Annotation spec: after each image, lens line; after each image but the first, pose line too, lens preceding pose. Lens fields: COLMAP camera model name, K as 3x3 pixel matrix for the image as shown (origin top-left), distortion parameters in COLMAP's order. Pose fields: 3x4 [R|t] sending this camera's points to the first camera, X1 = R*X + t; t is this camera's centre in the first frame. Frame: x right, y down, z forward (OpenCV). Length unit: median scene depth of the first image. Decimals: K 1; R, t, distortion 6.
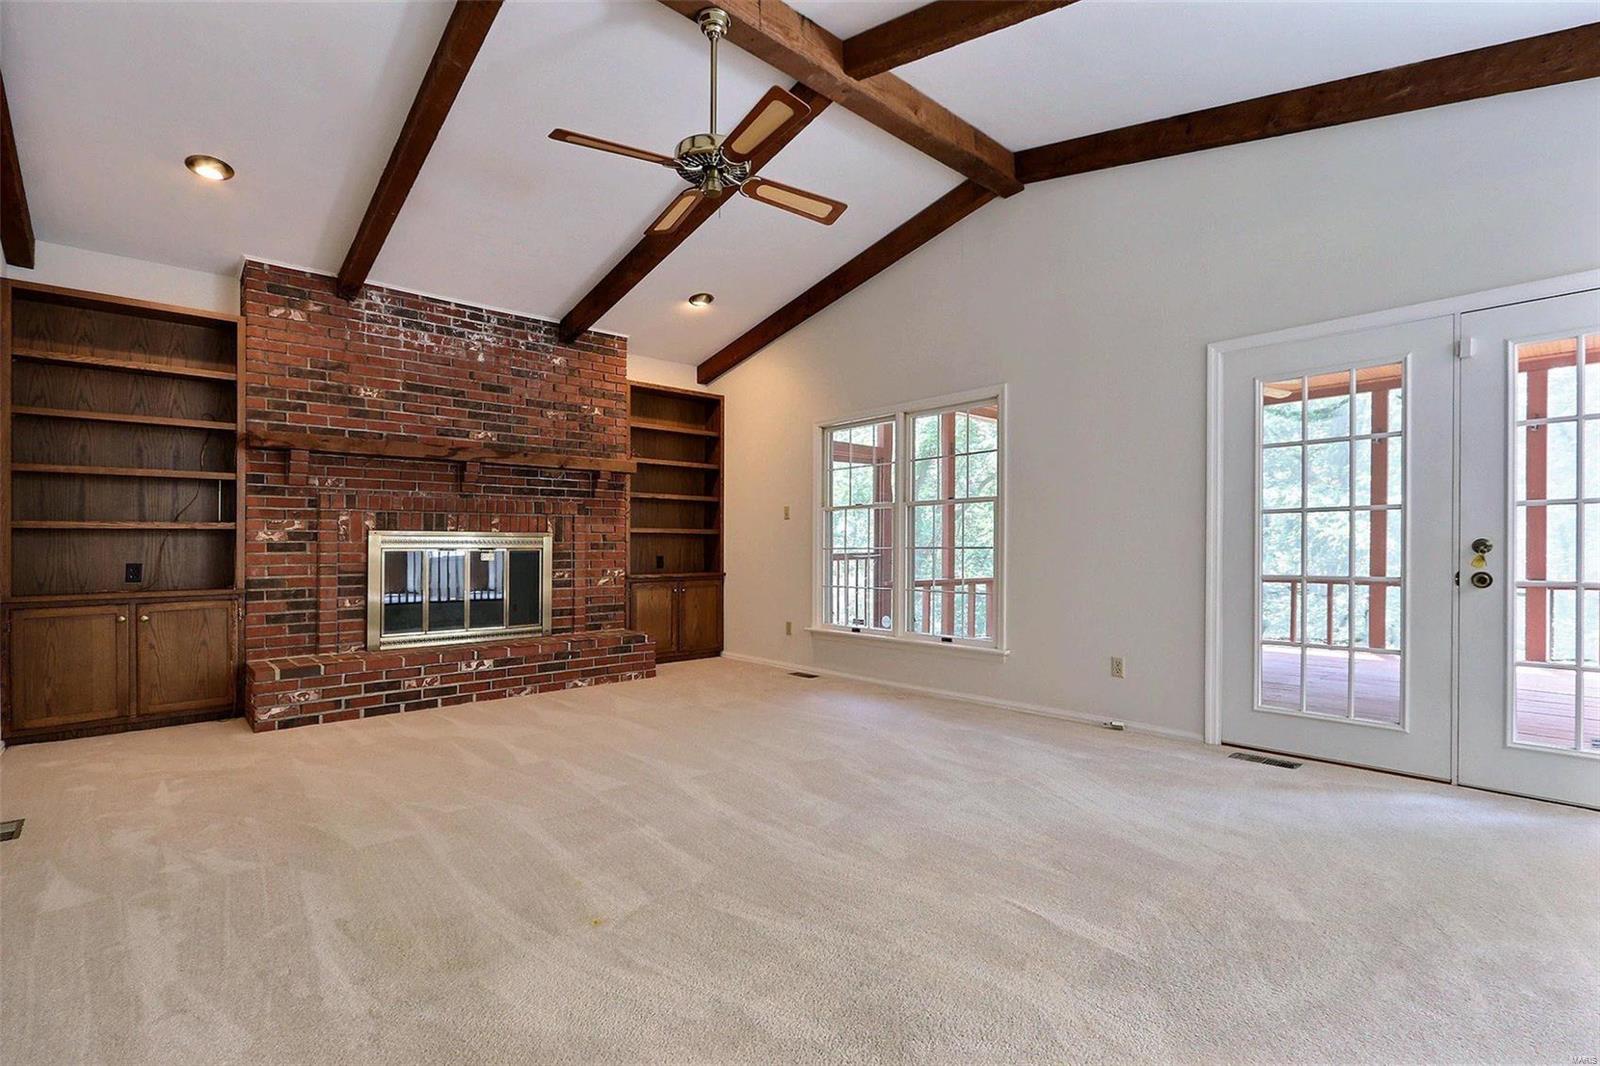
lens RADIAL K [[723.1, 0, 794.3], [0, 723.1, 548.7], [0, 0, 1]] dist [0.000442, -0.000074]
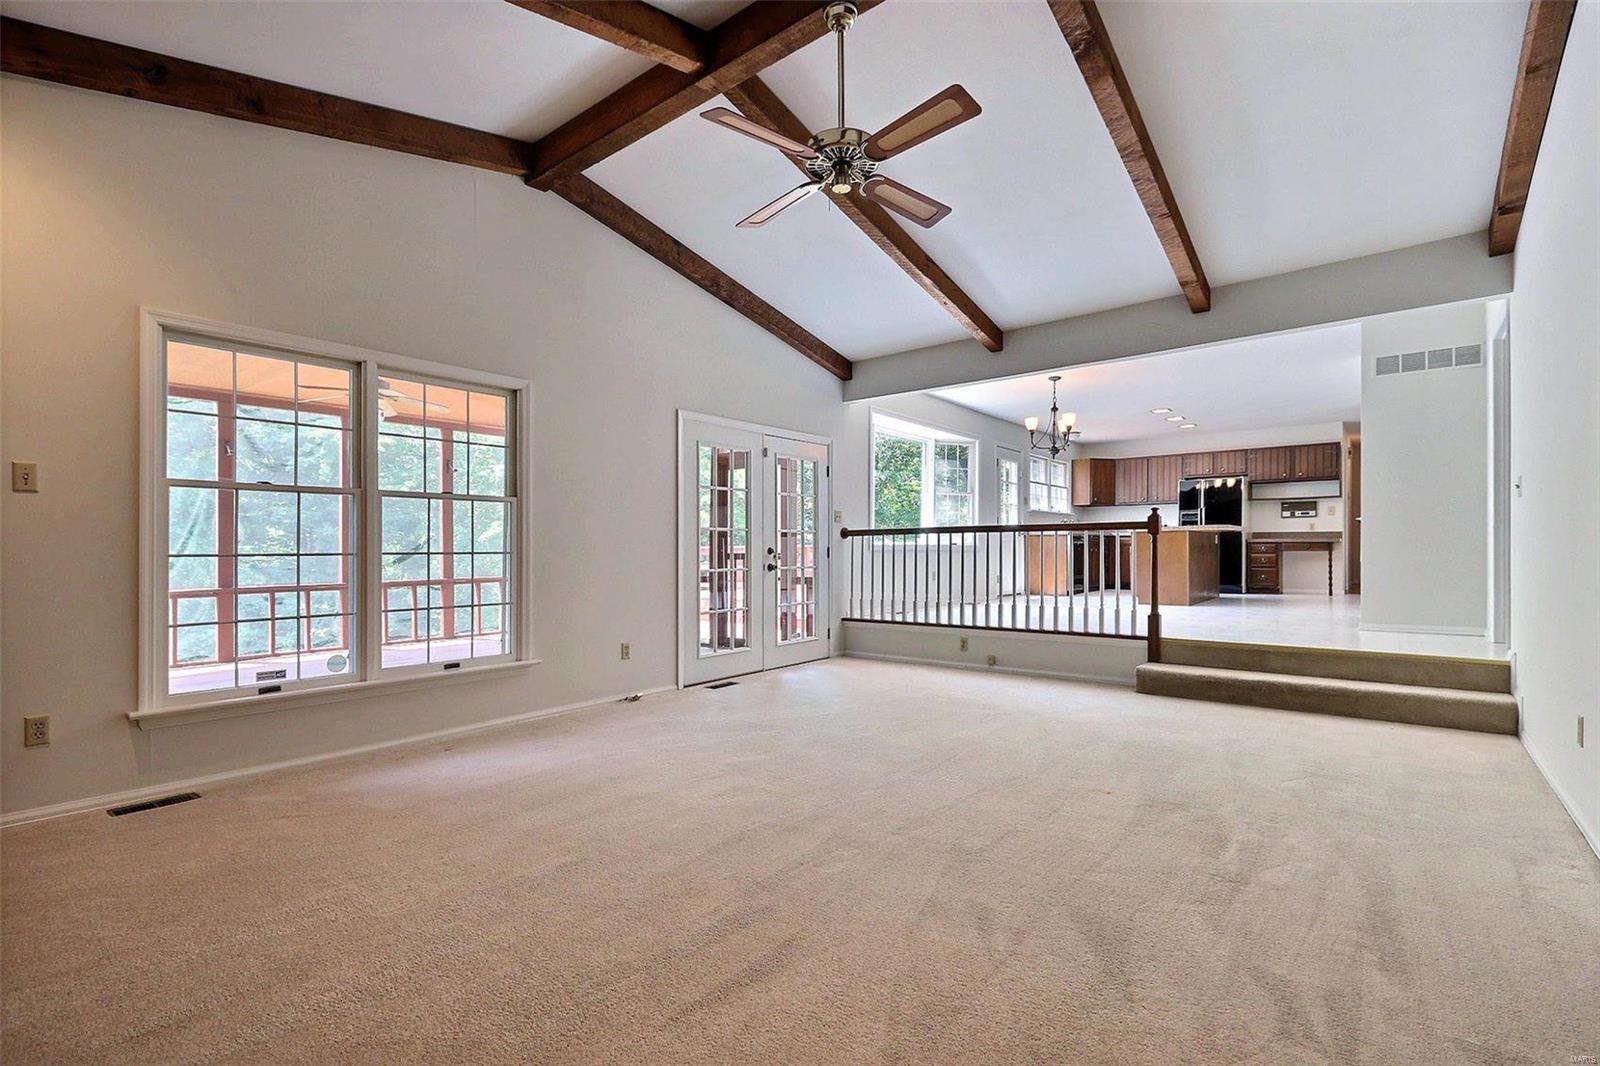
lens RADIAL K [[723.1, 0, 794.3], [0, 723.1, 548.7], [0, 0, 1]] dist [0.000442, -0.000074]
pose [[-0.152482, 0.011234, 0.988242, -0.643770], [0.008580, 0.999913, -0.010043, 0.006374], [-0.988269, 0.006947, -0.152565, 0.739256]]
